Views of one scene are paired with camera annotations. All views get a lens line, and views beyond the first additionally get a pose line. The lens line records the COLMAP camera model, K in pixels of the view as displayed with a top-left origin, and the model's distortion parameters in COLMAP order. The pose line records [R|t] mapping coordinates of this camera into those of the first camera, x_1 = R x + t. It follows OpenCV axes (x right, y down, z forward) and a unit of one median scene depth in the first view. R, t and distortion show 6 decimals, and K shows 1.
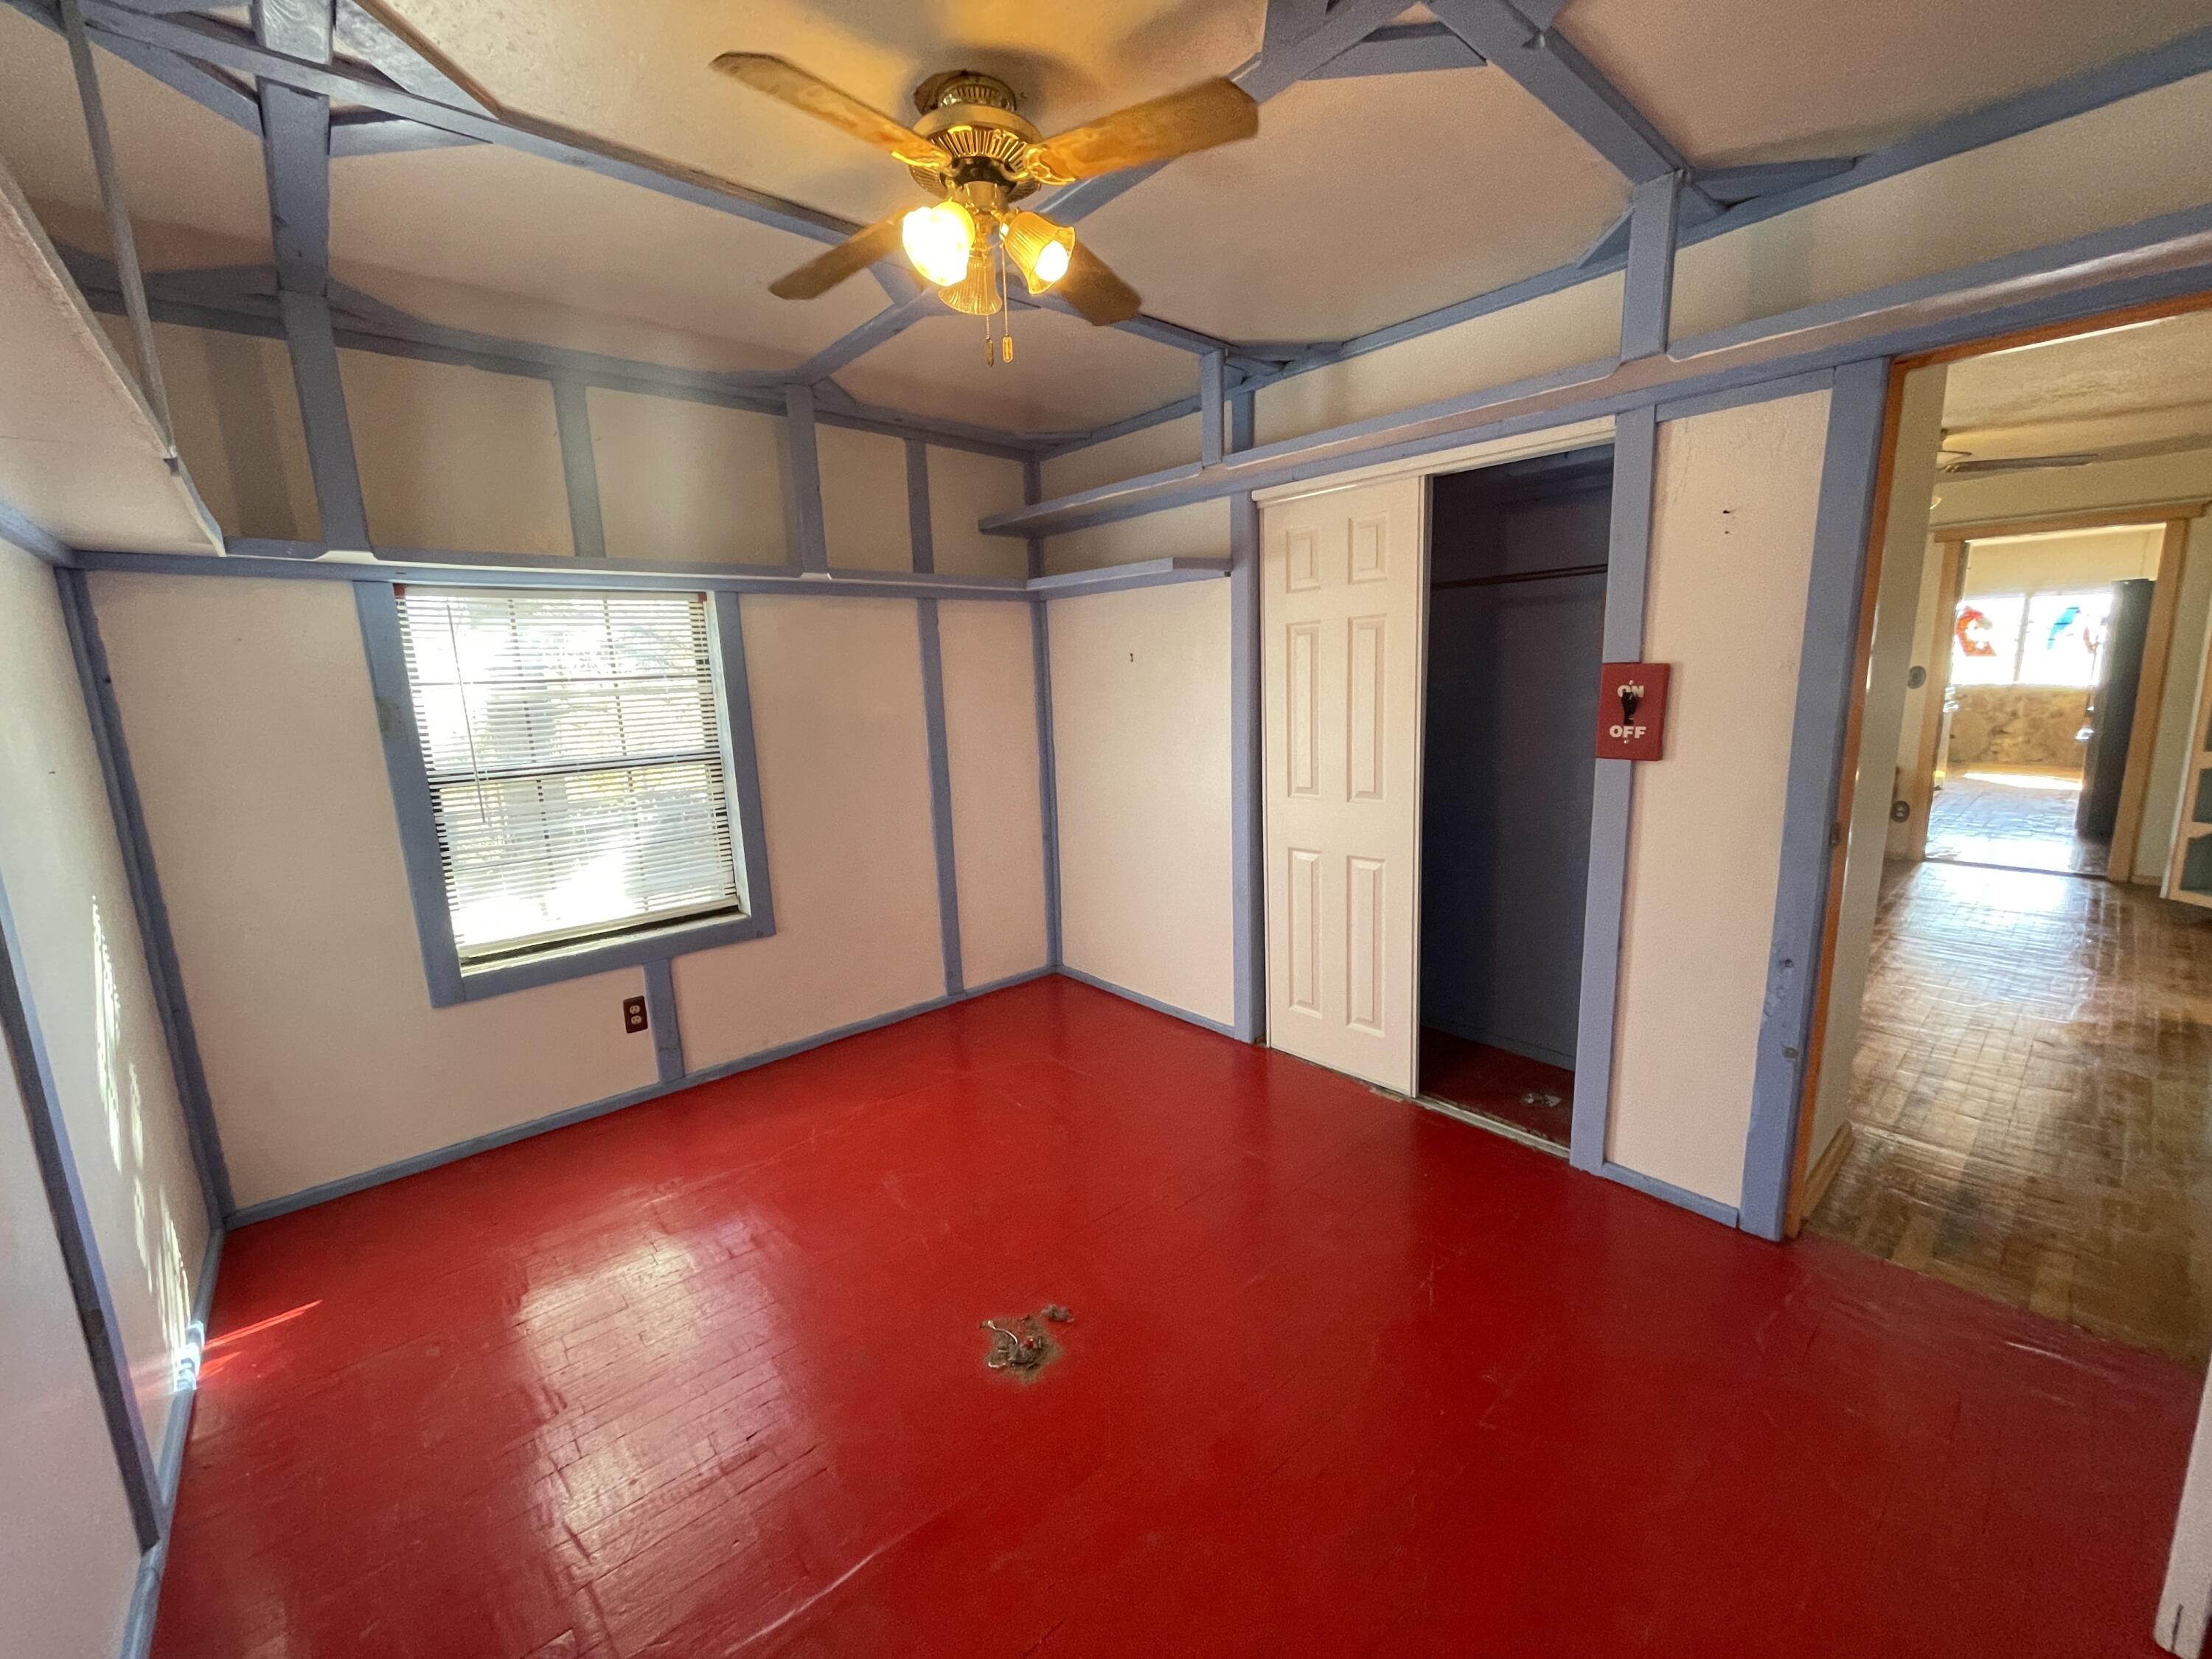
lens RADIAL K [[888.8, 0, 1097.2], [0, 888.8, 827.5], [0, 0, 1]] dist [0.000522, -0.000246]
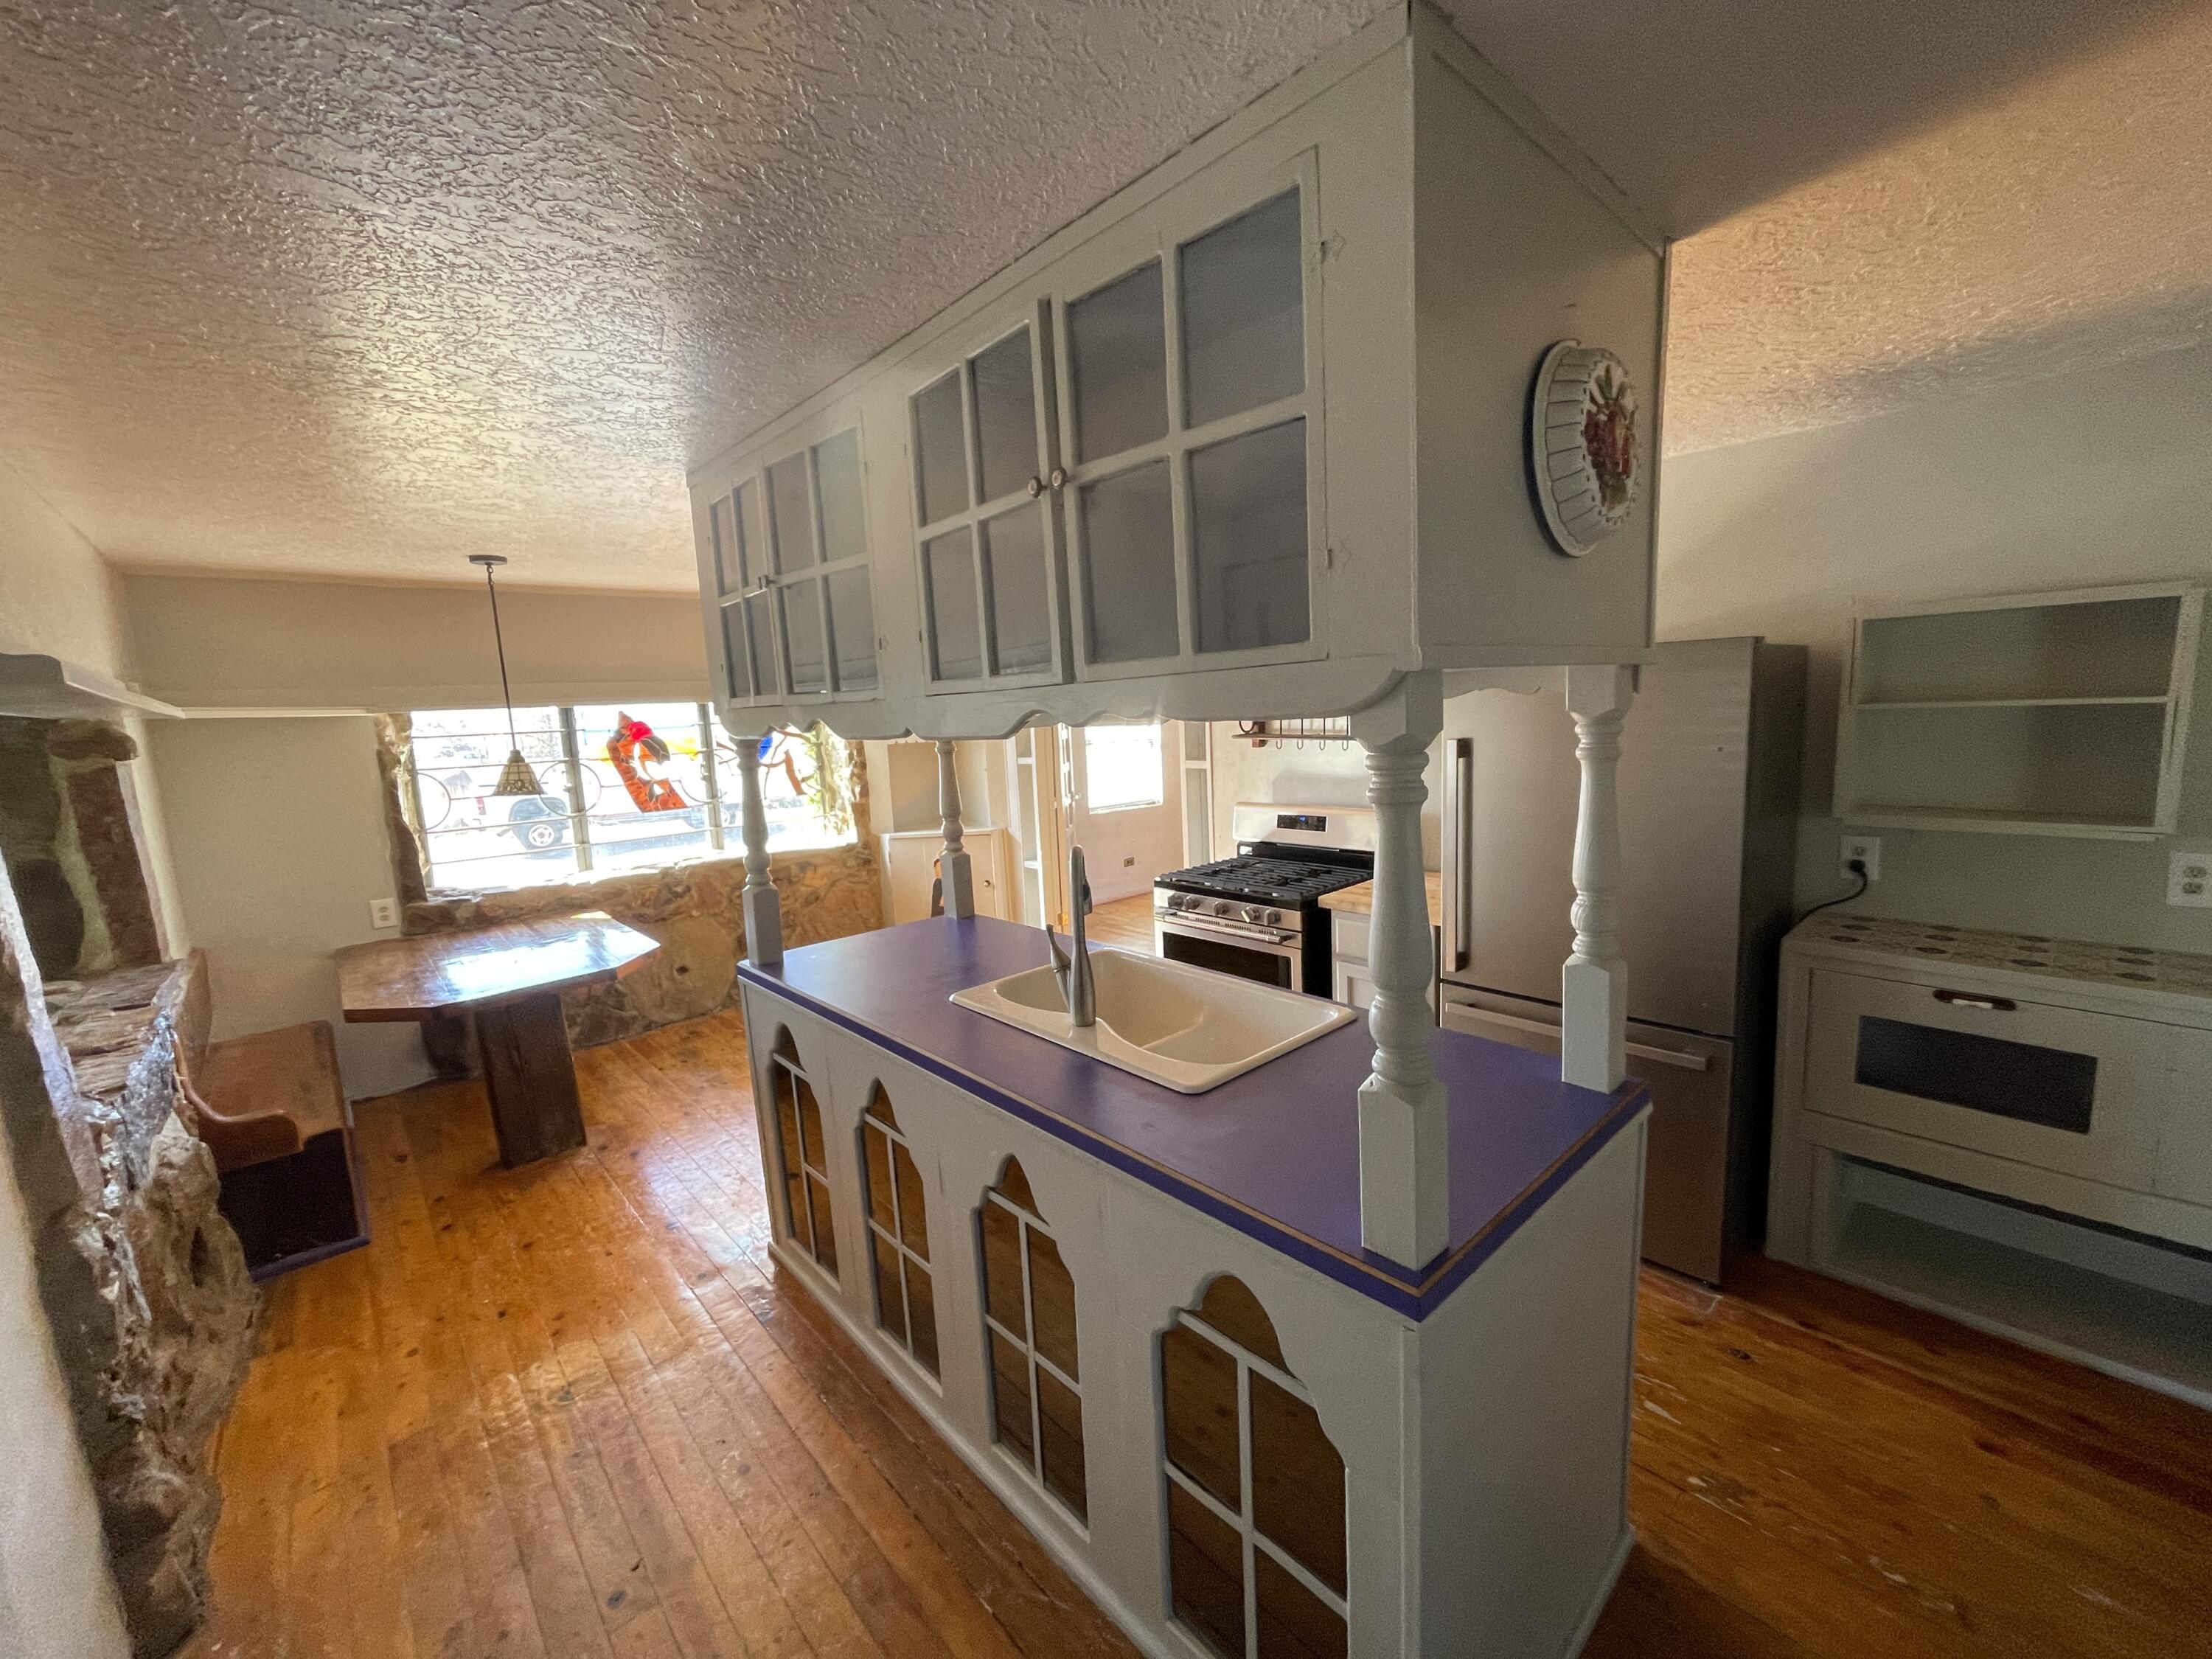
lens RADIAL K [[888.8, 0, 1097.2], [0, 888.8, 827.5], [0, 0, 1]] dist [0.000522, -0.000246]
pose [[-0.024785, -0.100503, 0.994628, 0.481540], [0.224499, 0.968962, 0.103504, -0.185314], [-0.974159, 0.225858, -0.001453, 0.780885]]
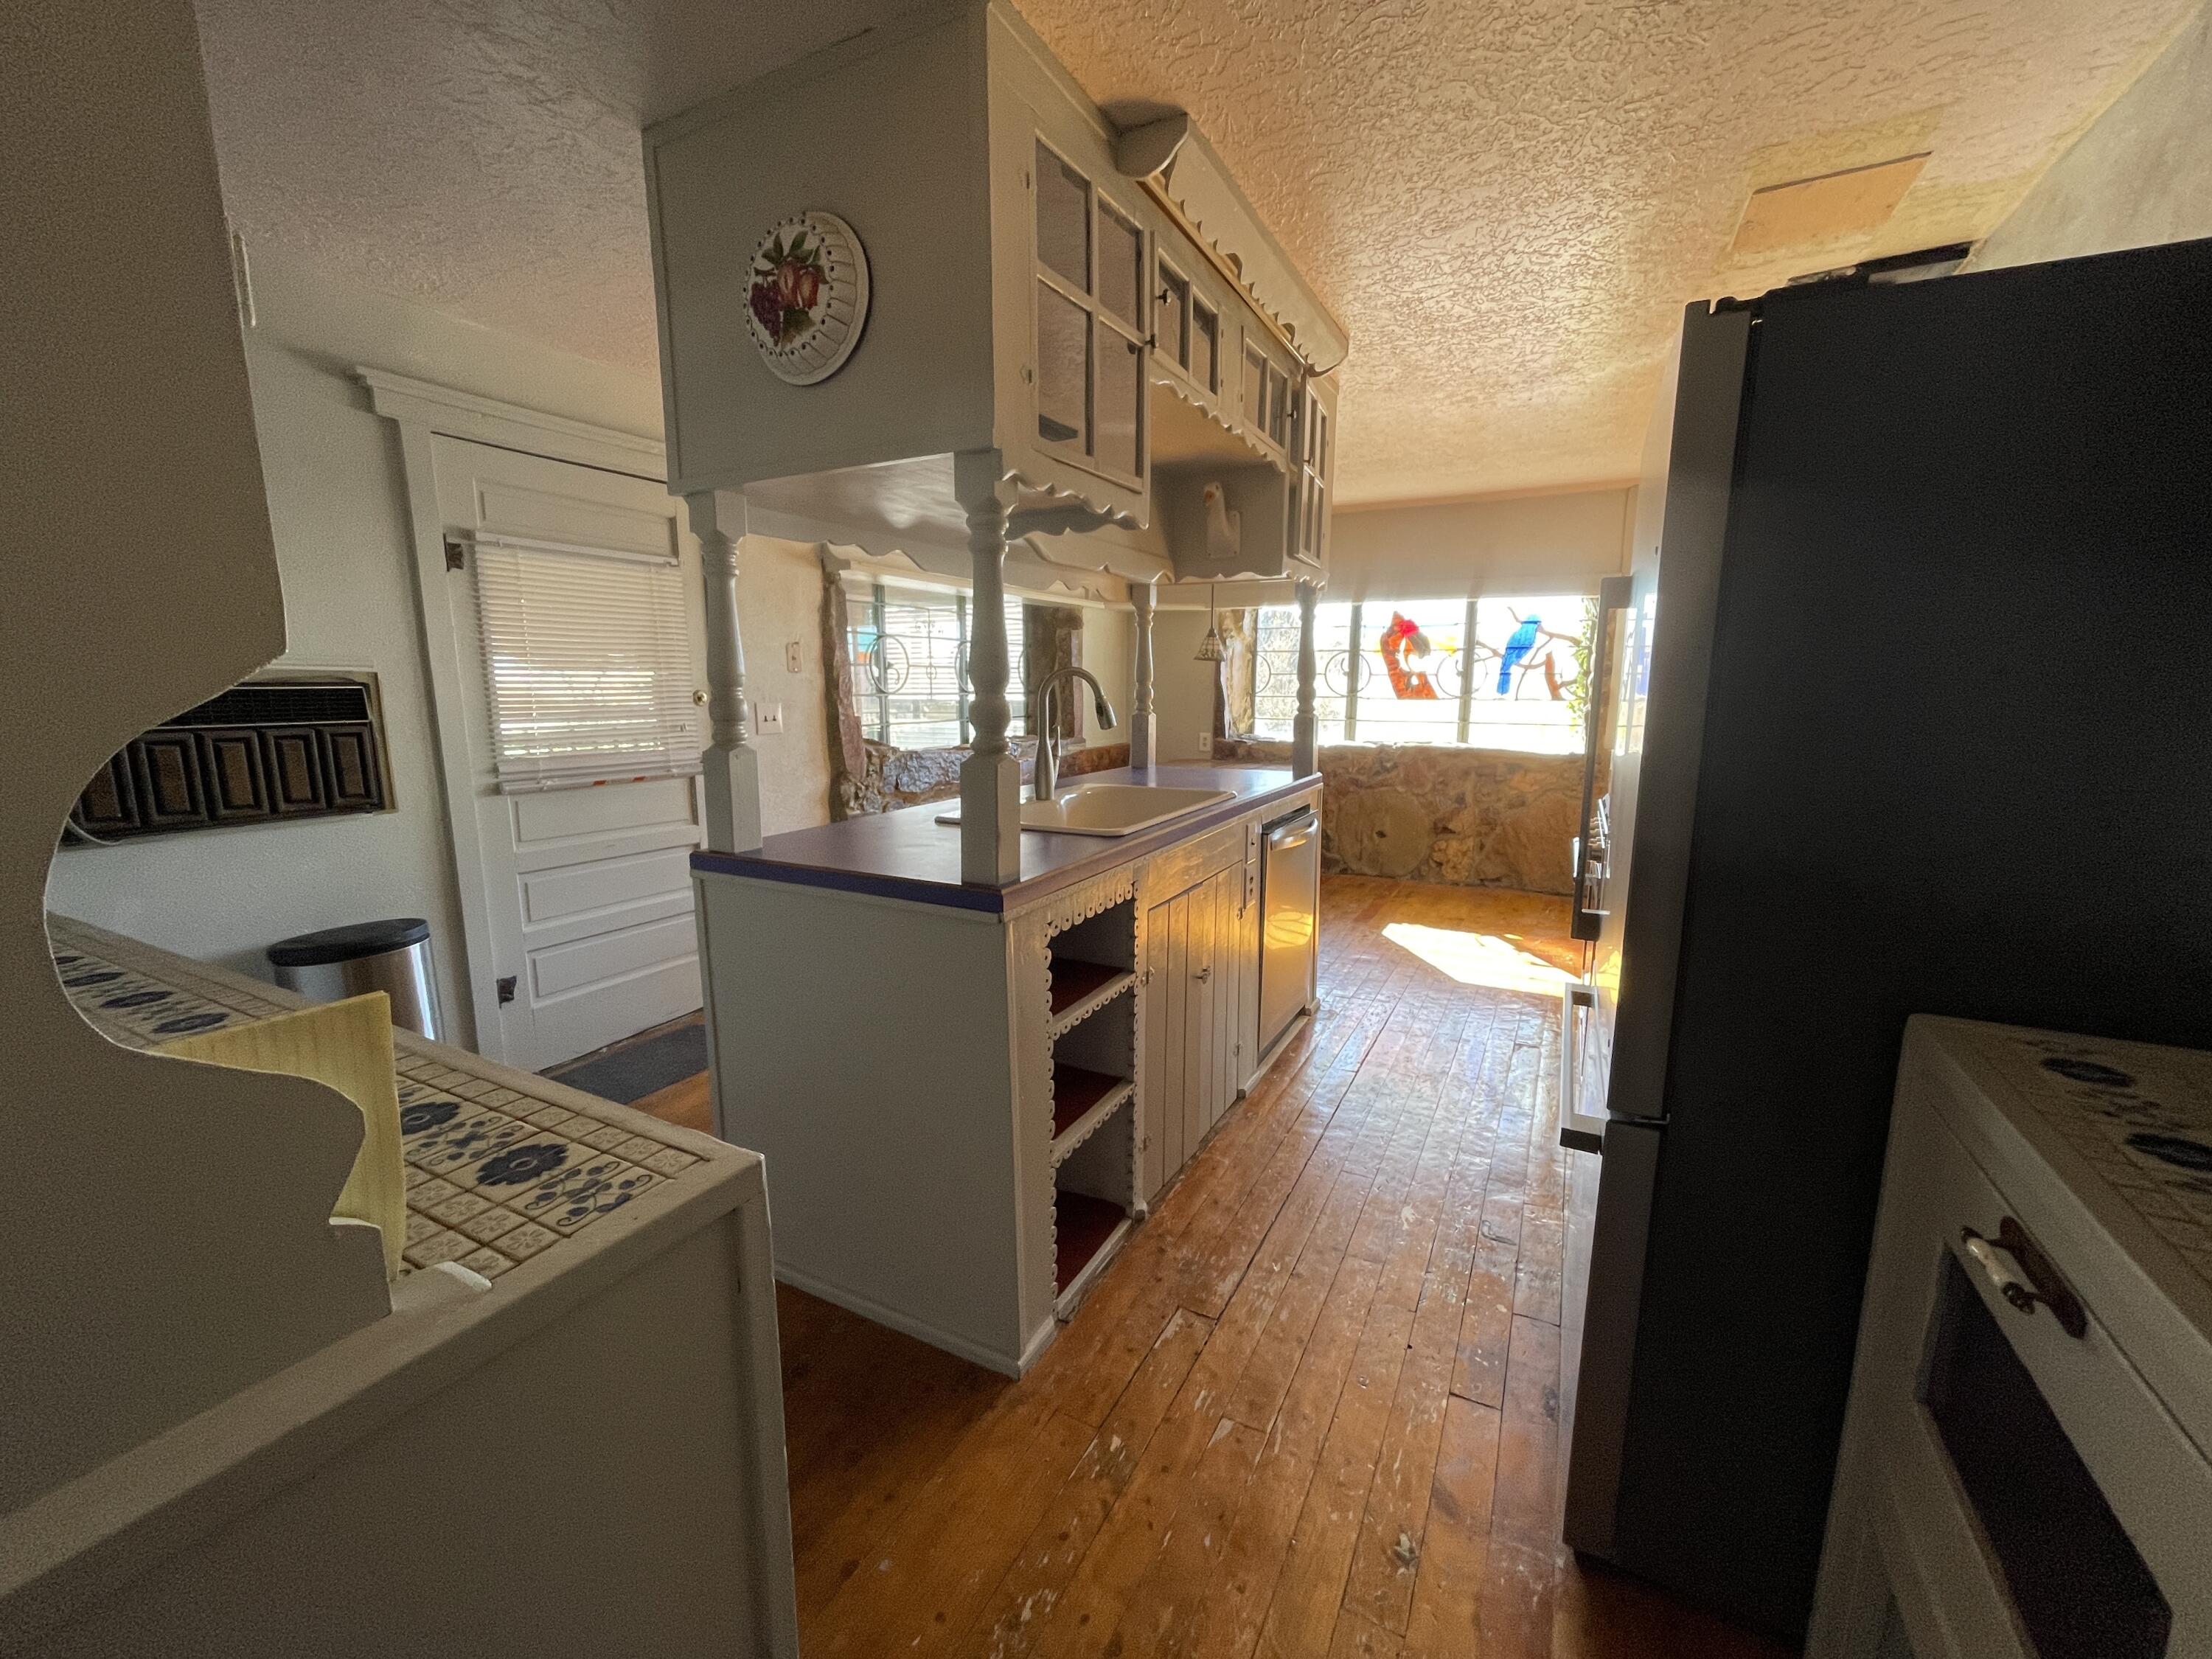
lens RADIAL K [[888.8, 0, 1097.2], [0, 888.8, 827.5], [0, 0, 1]] dist [0.000522, -0.000246]
pose [[0.929749, -0.026357, 0.367249, 0.593317], [0.032962, 0.999388, -0.011724, -0.109794], [-0.366715, 0.023005, 0.930049, 0.544418]]
